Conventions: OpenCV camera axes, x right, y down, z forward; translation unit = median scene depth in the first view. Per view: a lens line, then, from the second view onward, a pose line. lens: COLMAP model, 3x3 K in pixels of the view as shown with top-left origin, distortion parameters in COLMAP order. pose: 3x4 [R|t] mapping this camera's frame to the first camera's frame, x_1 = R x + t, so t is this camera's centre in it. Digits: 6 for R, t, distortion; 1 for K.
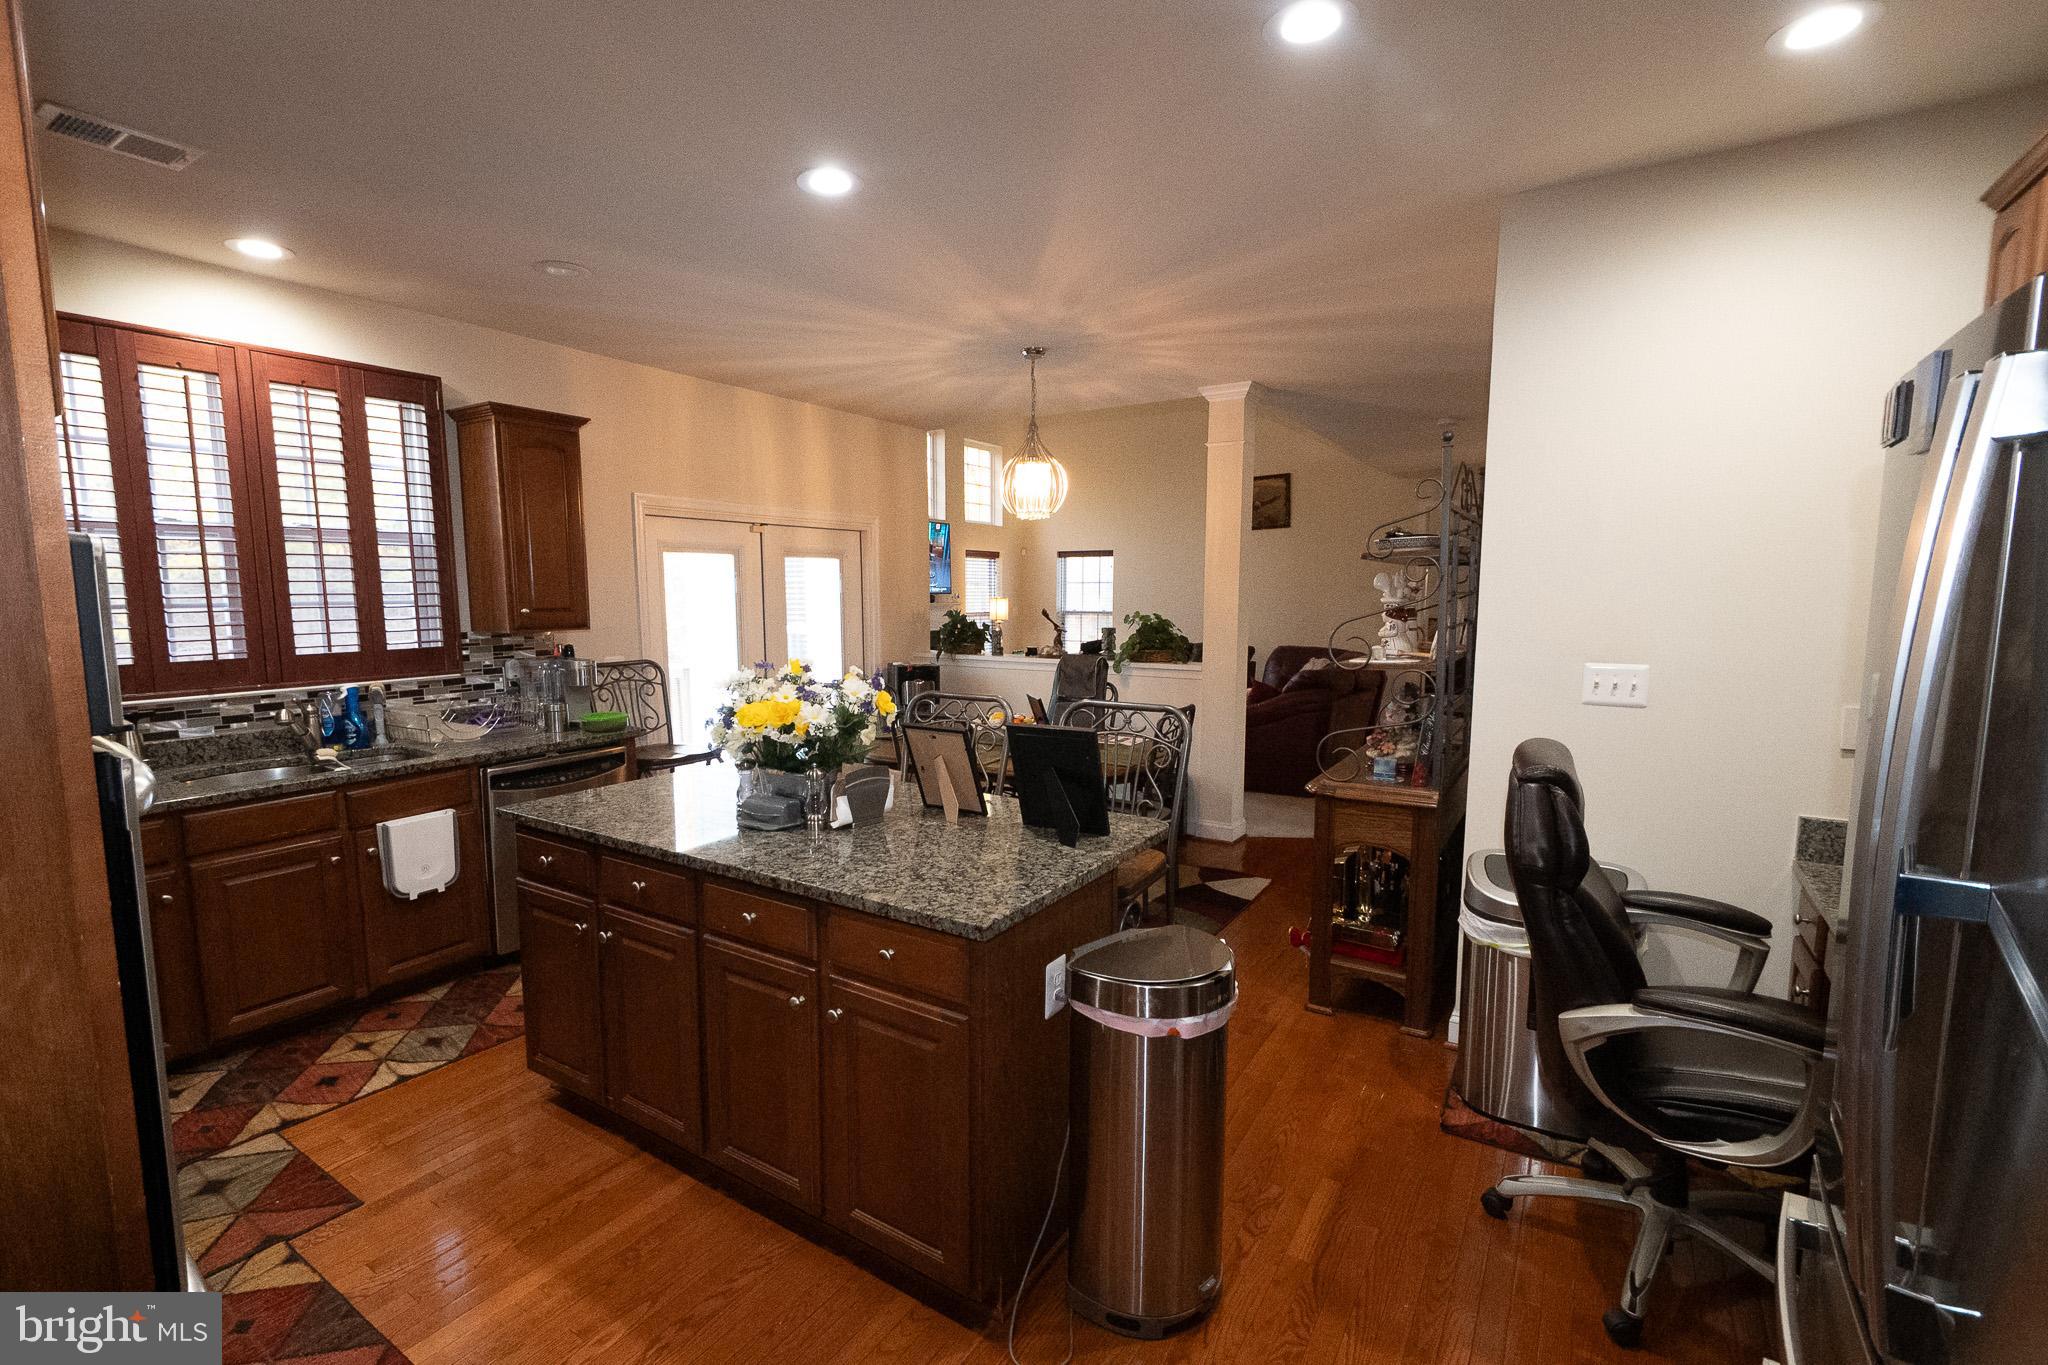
lens RADIAL K [[881.9, 0, 995.0], [0, 881.9, 696.1], [0, 0, 1]] dist [0.007181, -0.010080]
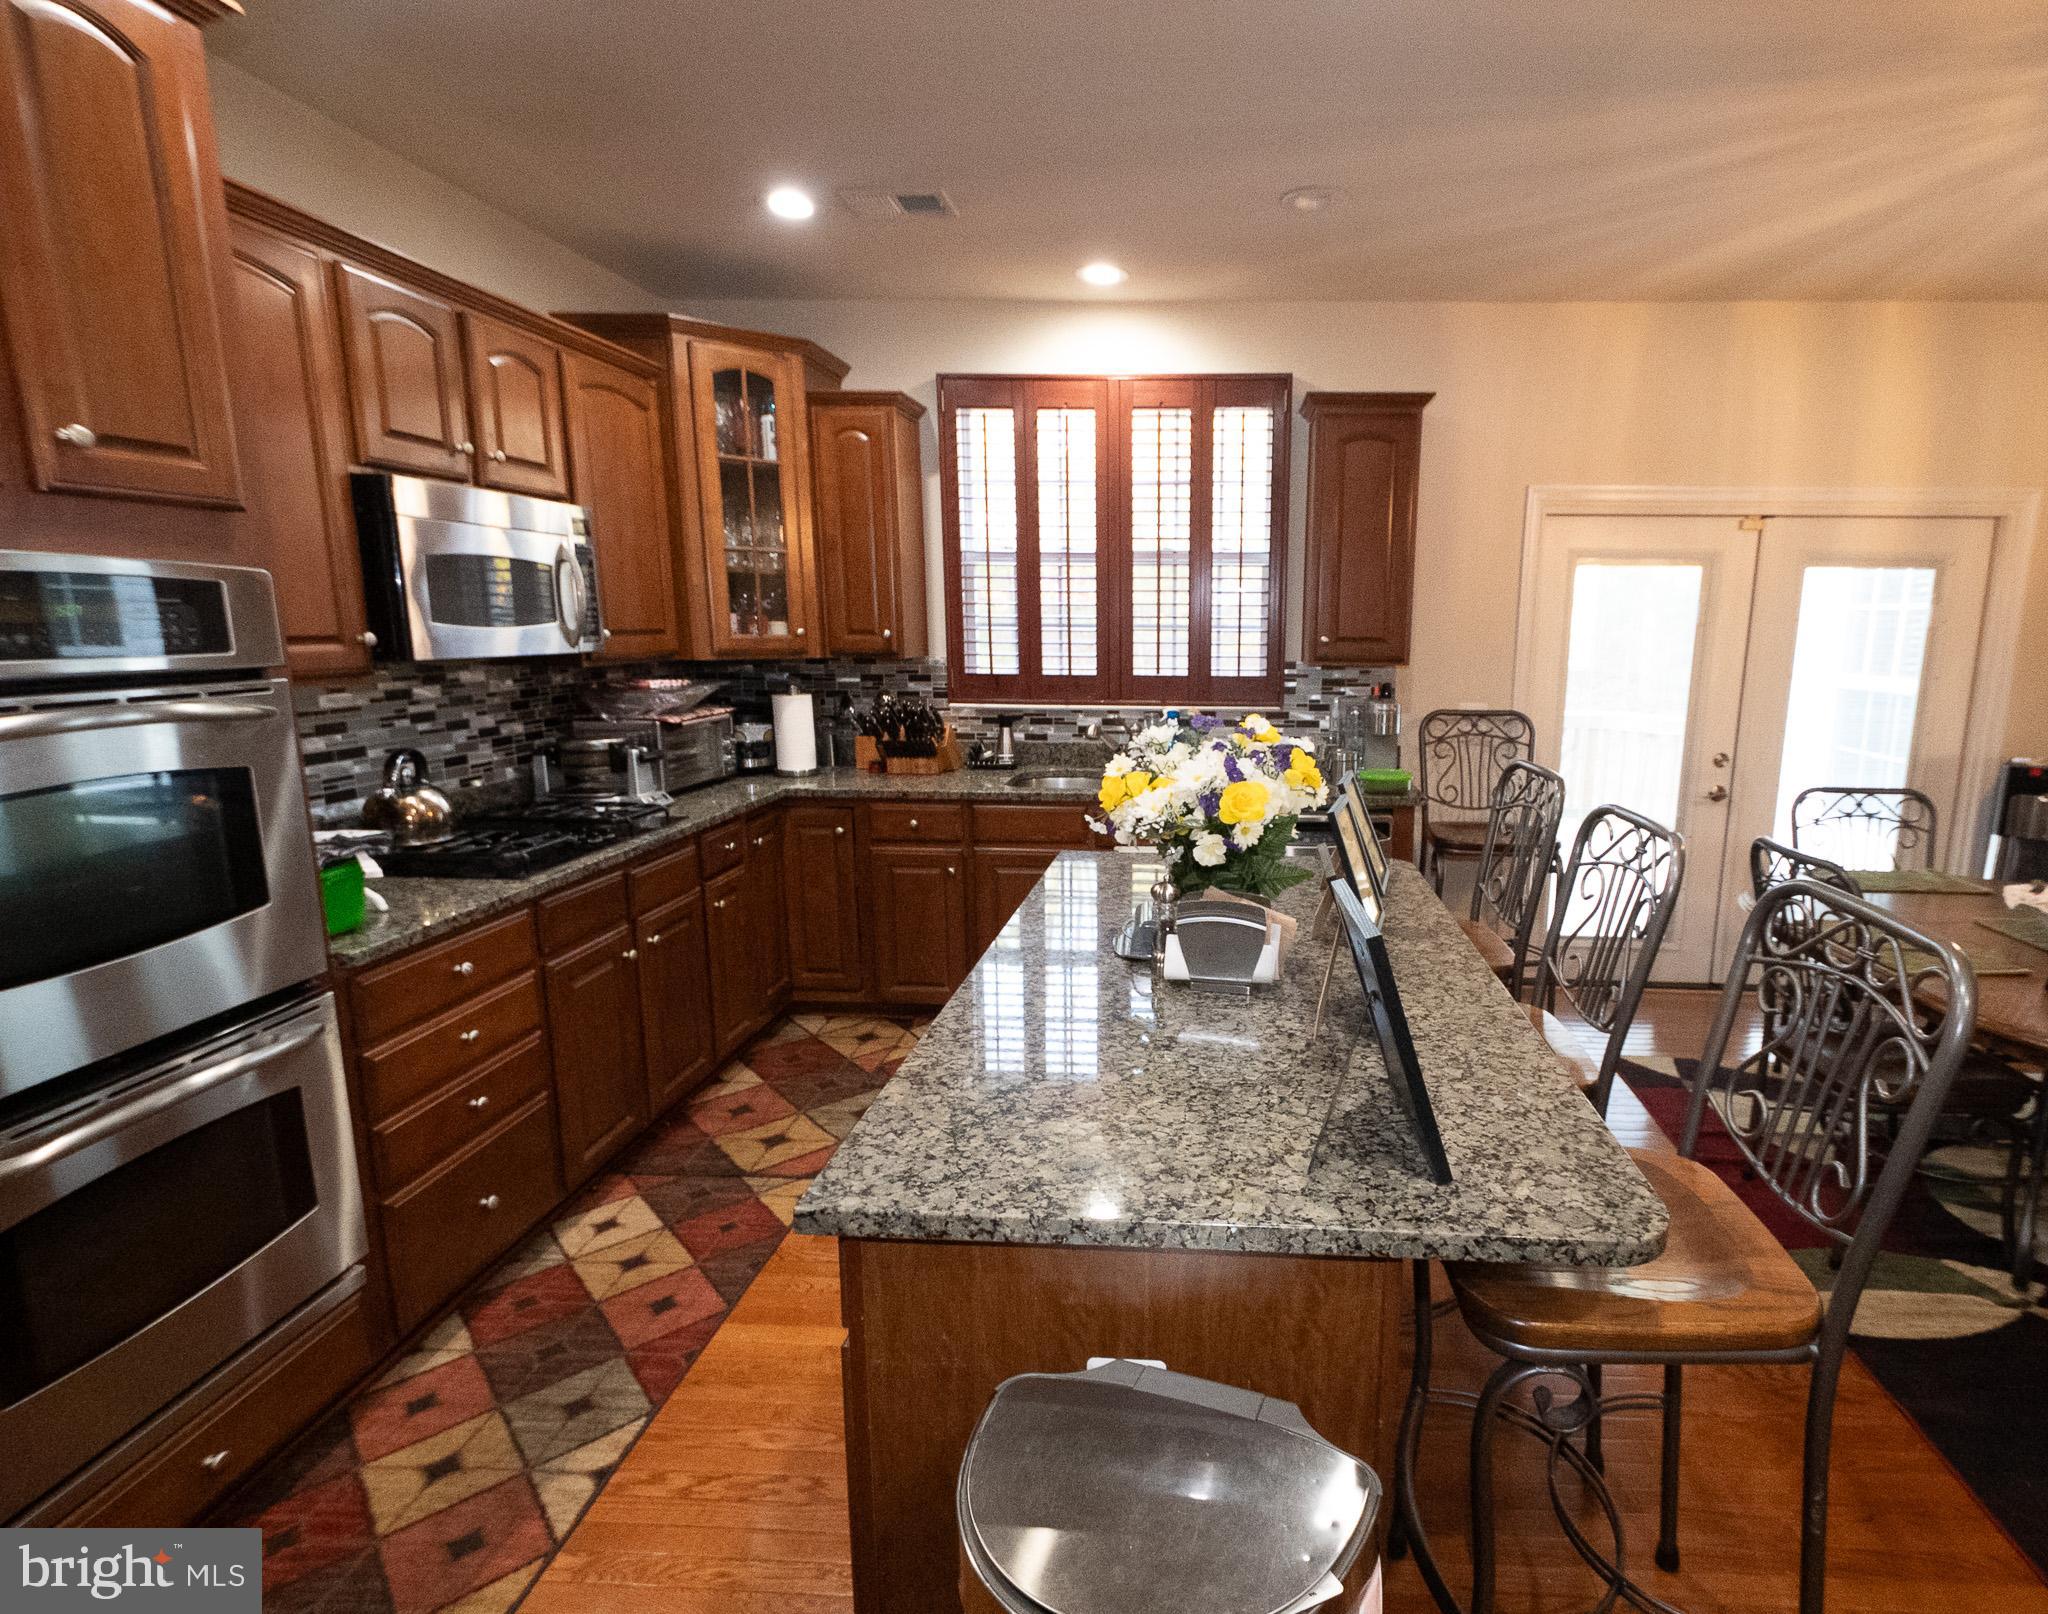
lens RADIAL K [[1039.1, 0, 1193.3], [0, 1039.1, 816.4], [0, 0, 1]] dist [0.017492, -0.000047]
pose [[0.523776, 0.171260, -0.834463, 0.282777], [-0.115782, 0.984804, 0.129441, -0.045695], [0.843951, 0.028818, 0.535646, 0.372788]]
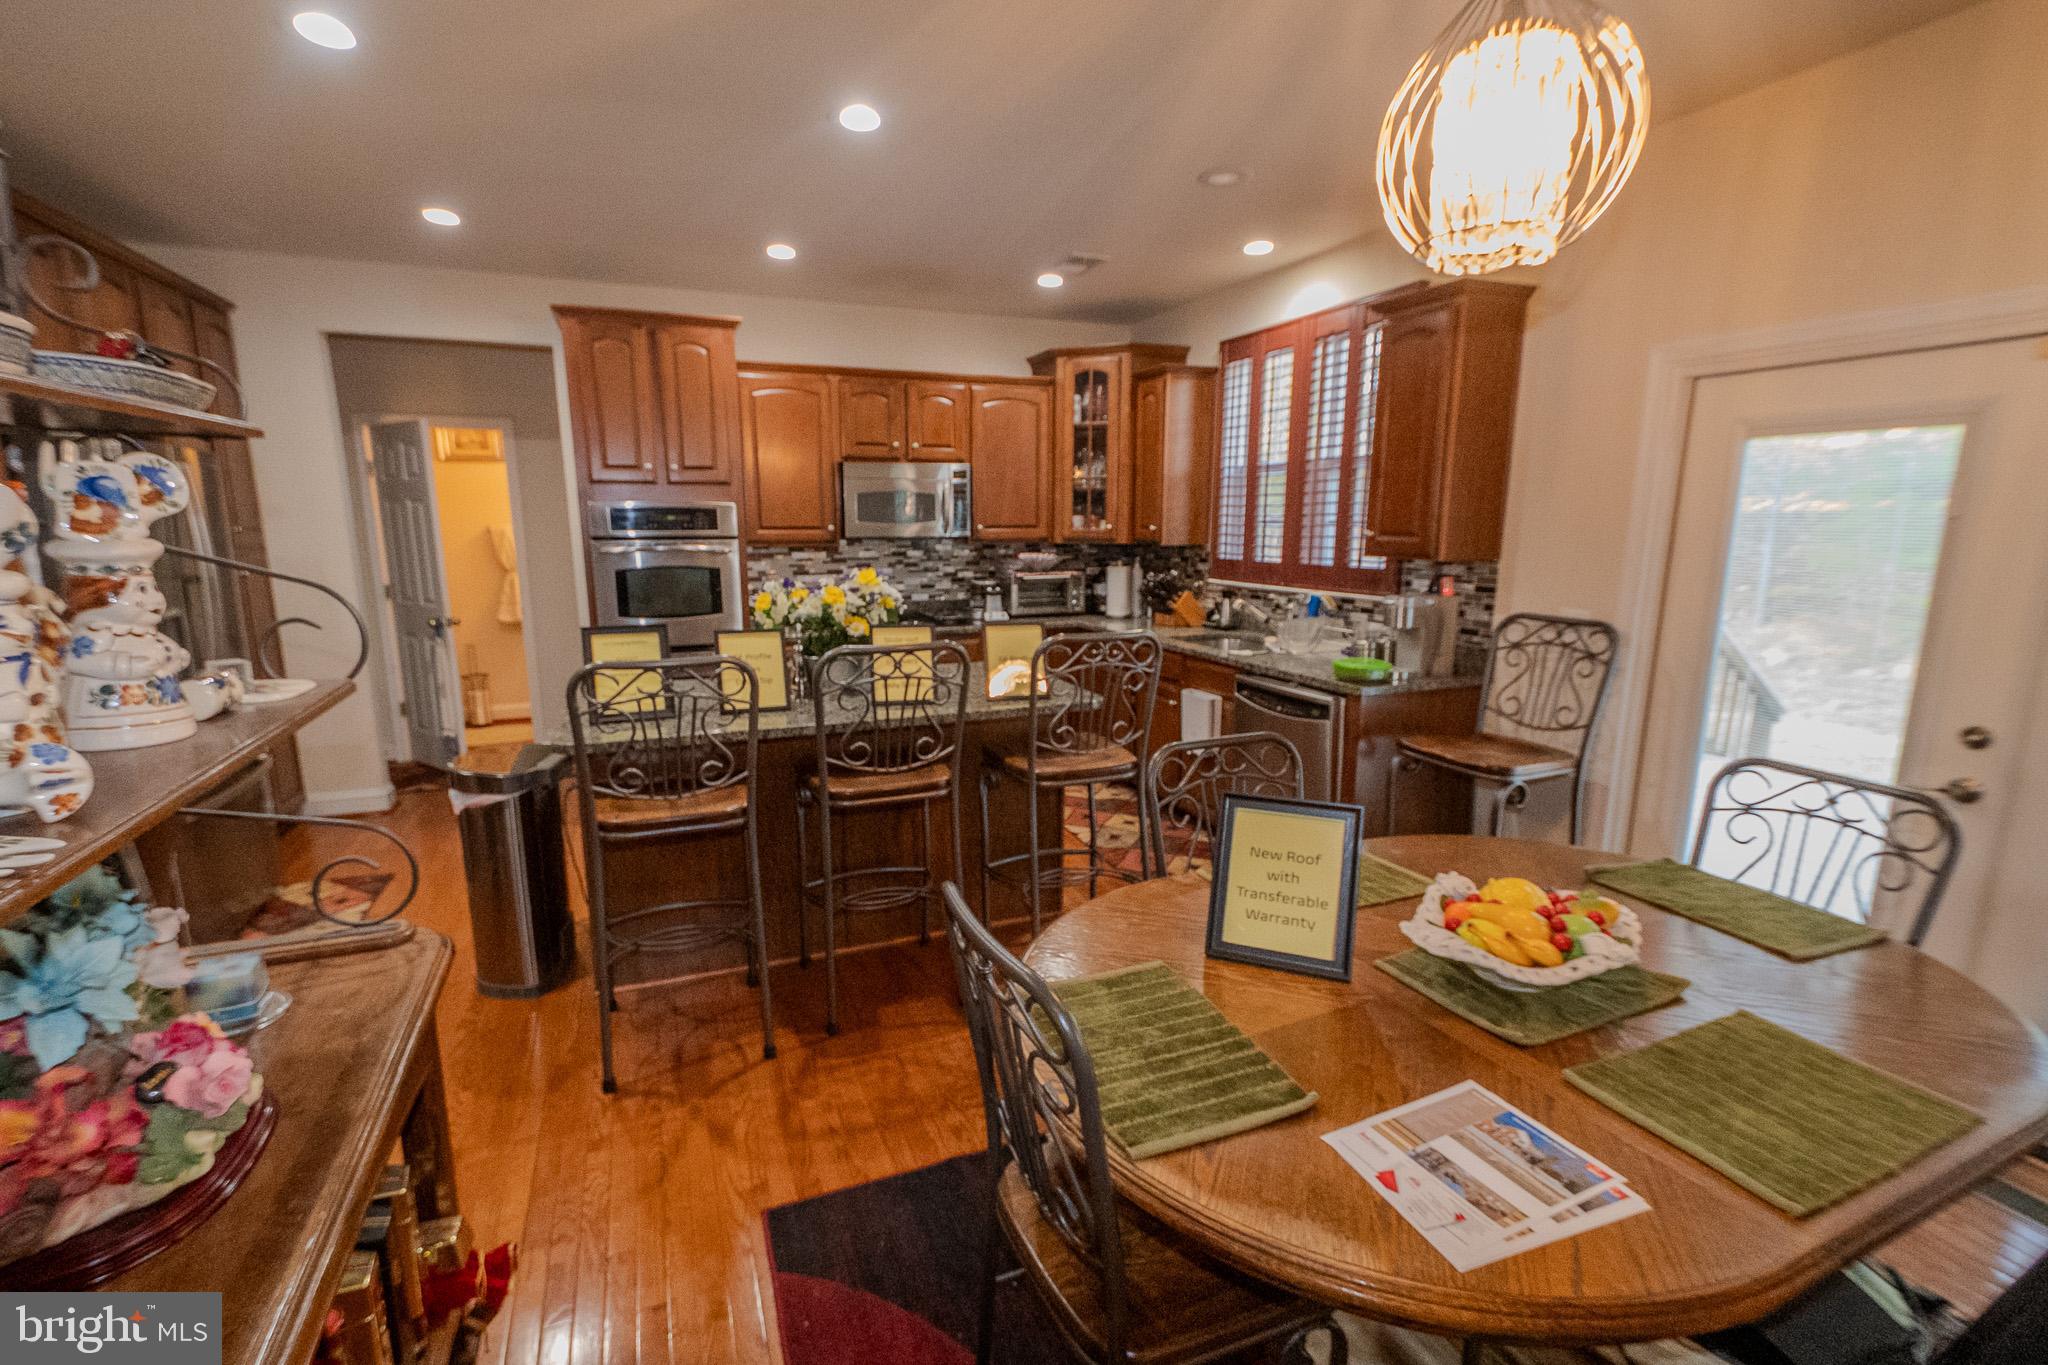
lens RADIAL K [[918.8, 0, 1024.0], [0, 918.8, 682.5], [0, 0, 1]] dist [0.000483, -0.000352]
pose [[-0.557274, 0.154439, -0.815840, 0.483592], [-0.095547, 0.964096, 0.247768, -0.156487], [0.824813, 0.216026, -0.522509, 1.289469]]
